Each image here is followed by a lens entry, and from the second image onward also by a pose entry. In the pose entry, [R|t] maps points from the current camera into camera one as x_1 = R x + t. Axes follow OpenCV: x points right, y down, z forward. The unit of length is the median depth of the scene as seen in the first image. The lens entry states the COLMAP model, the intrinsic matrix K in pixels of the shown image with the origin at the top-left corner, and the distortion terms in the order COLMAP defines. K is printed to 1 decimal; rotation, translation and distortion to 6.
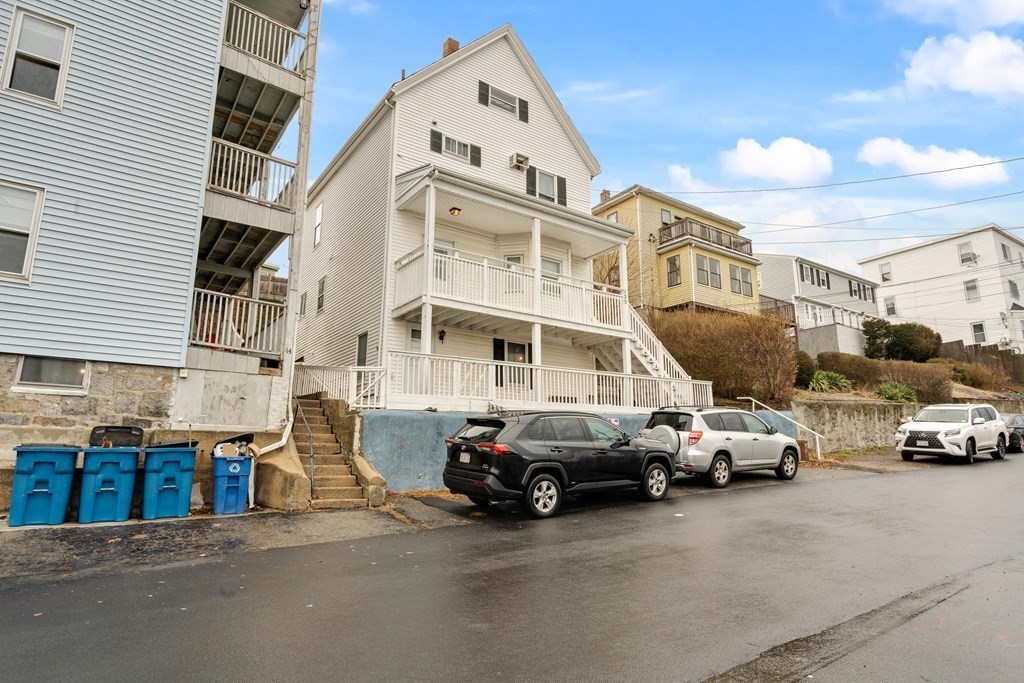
lens RADIAL K [[585.9, 0, 518.2], [0, 585.9, 339.3], [0, 0, 1]] dist [0.011694, -0.001242]
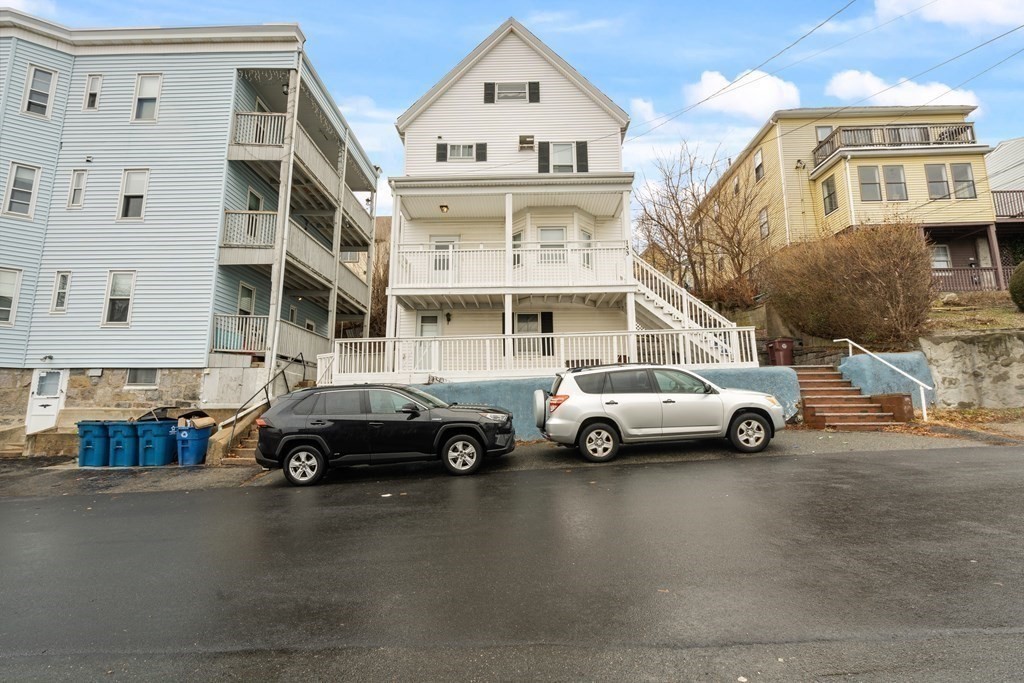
lens RADIAL K [[462.3, 0, 515.0], [0, 462.3, 341.2], [0, 0, 1]] dist [-0.004531, 0.002146]
pose [[0.797947, -0.101017, -0.594203, 0.522719], [0.132229, 0.991178, 0.009064, 0.050082], [0.588045, -0.085803, 0.804264, 0.336674]]
